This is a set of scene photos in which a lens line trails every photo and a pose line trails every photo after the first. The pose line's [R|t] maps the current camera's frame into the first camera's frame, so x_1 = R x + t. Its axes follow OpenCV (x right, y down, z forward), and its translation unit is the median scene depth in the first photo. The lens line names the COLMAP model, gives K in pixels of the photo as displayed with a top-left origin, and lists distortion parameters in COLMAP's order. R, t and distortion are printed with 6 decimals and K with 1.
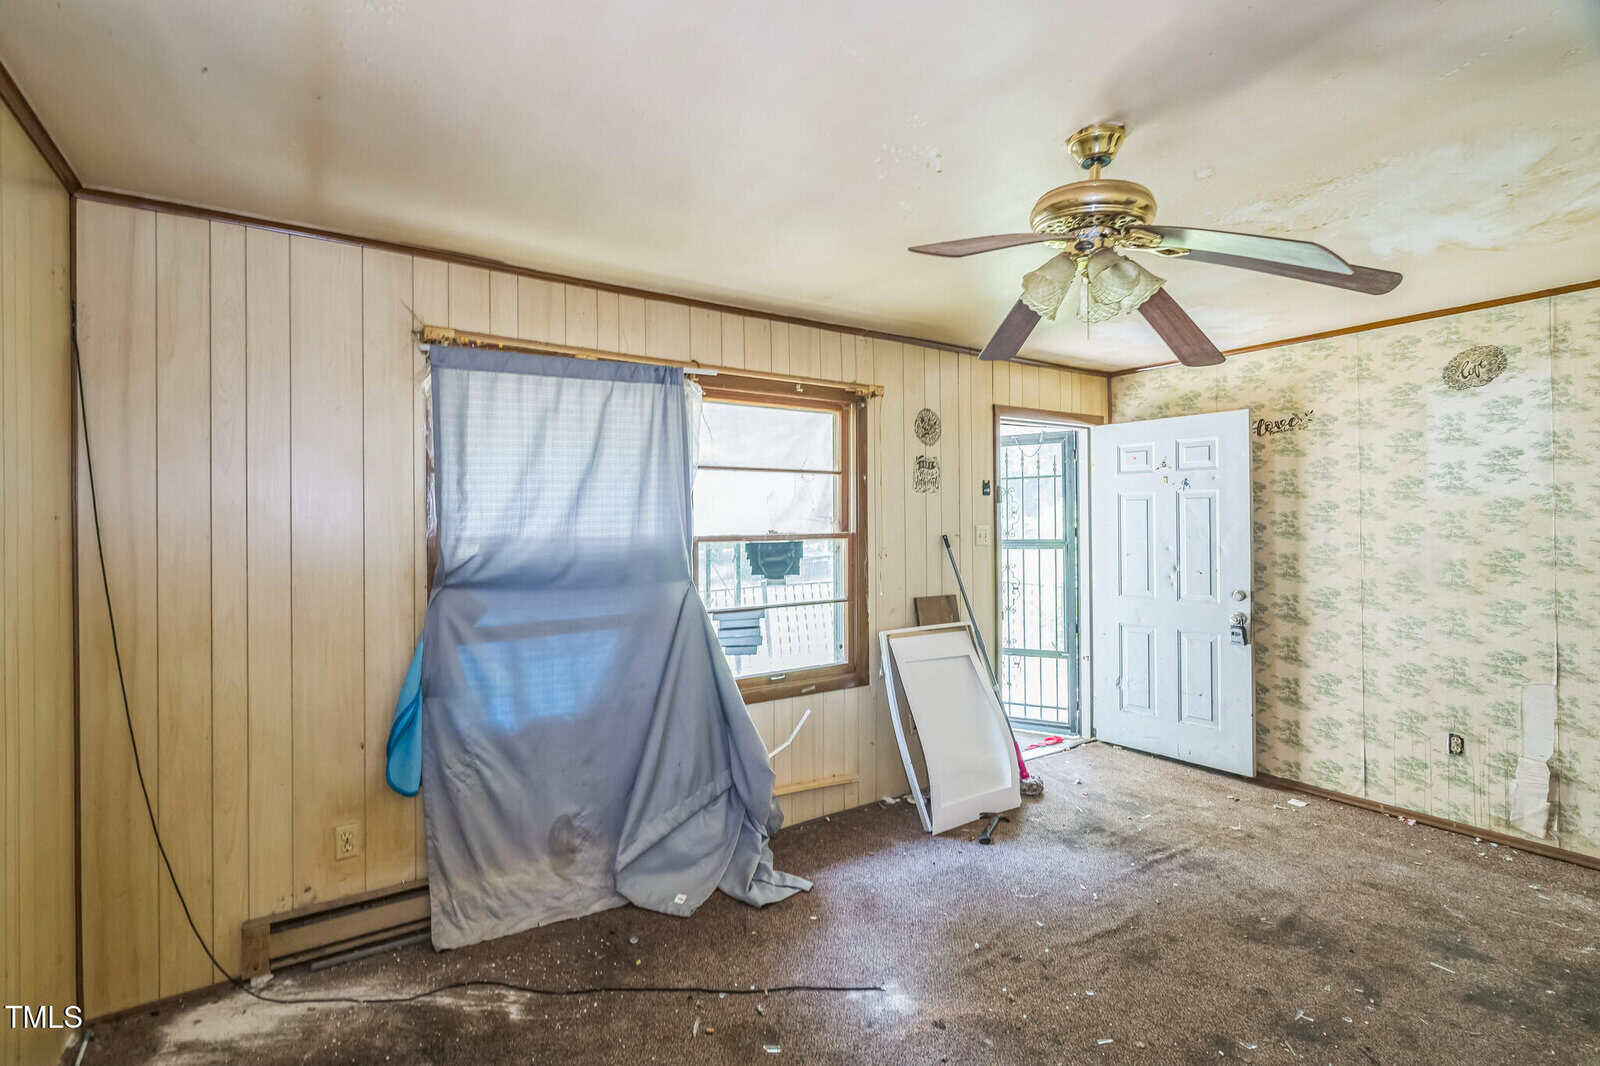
lens RADIAL K [[747.3, 0, 797.6], [0, 747.3, 534.4], [0, 0, 1]] dist [-0.004400, 0.000179]
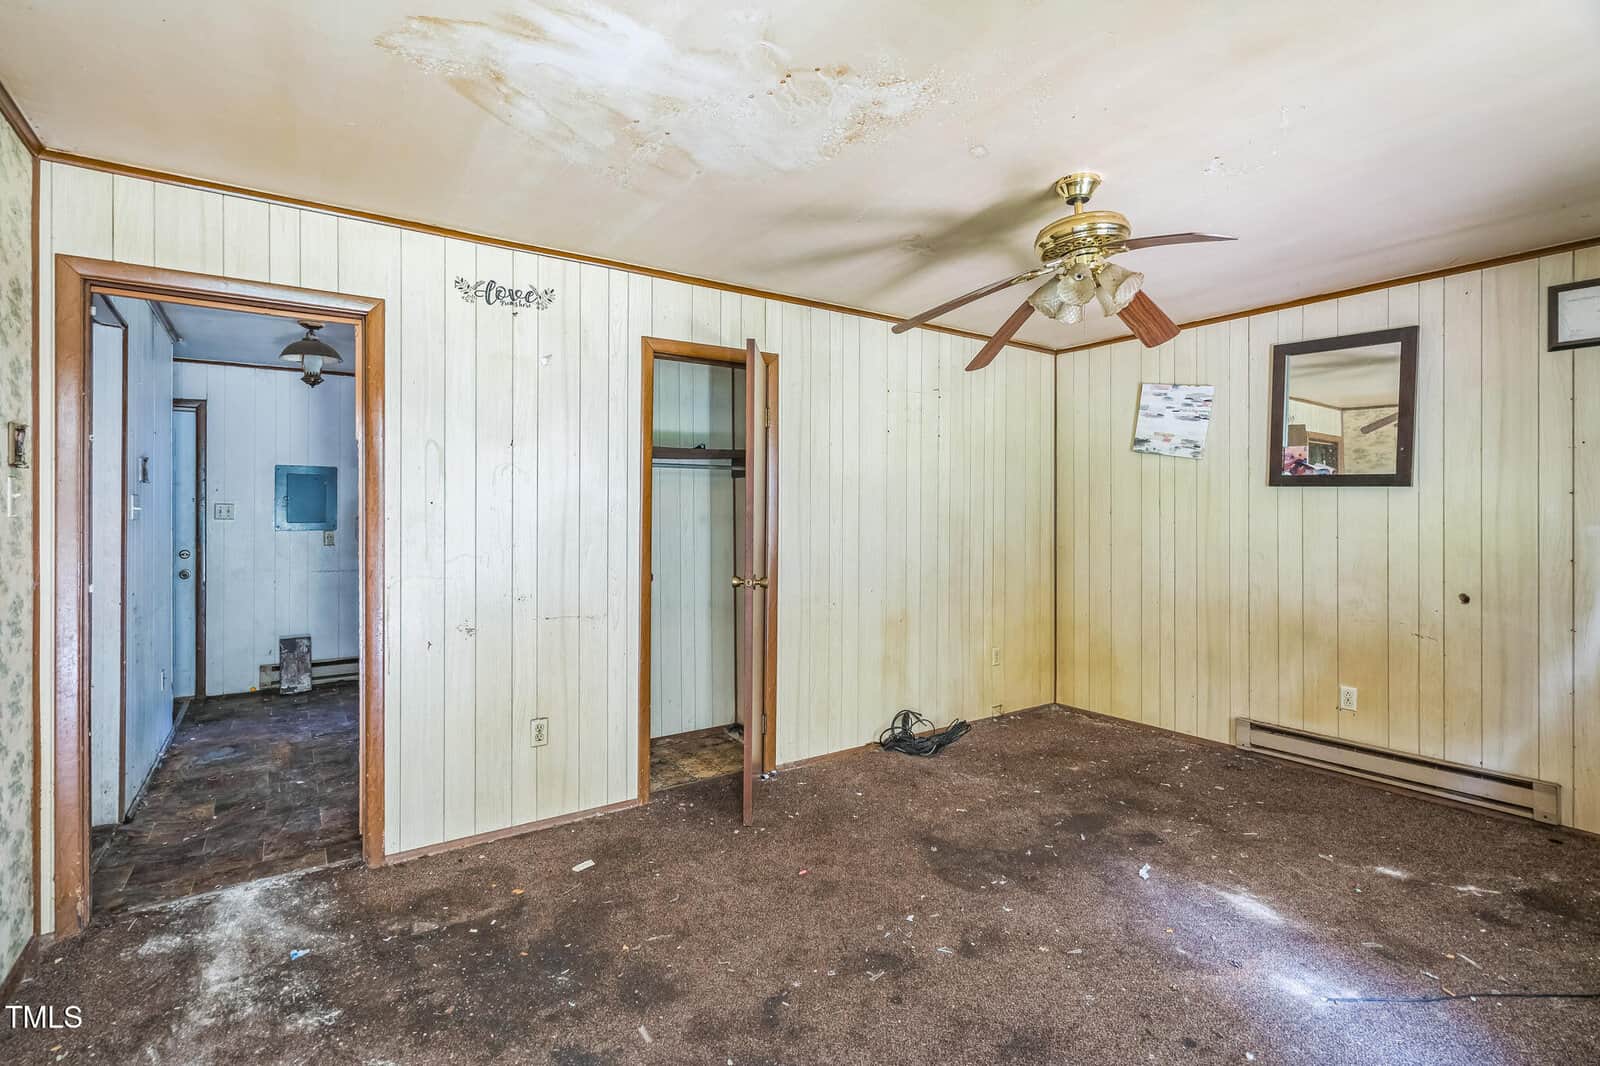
lens RADIAL K [[747.3, 0, 801.8], [0, 747.3, 493.4], [0, 0, 1]] dist [-0.004400, 0.000179]
pose [[-0.999776, 0.005615, -0.020425, 0.752717], [0.005653, 0.999982, -0.001780, 0.012143], [0.020415, -0.001895, -0.999790, 1.888494]]
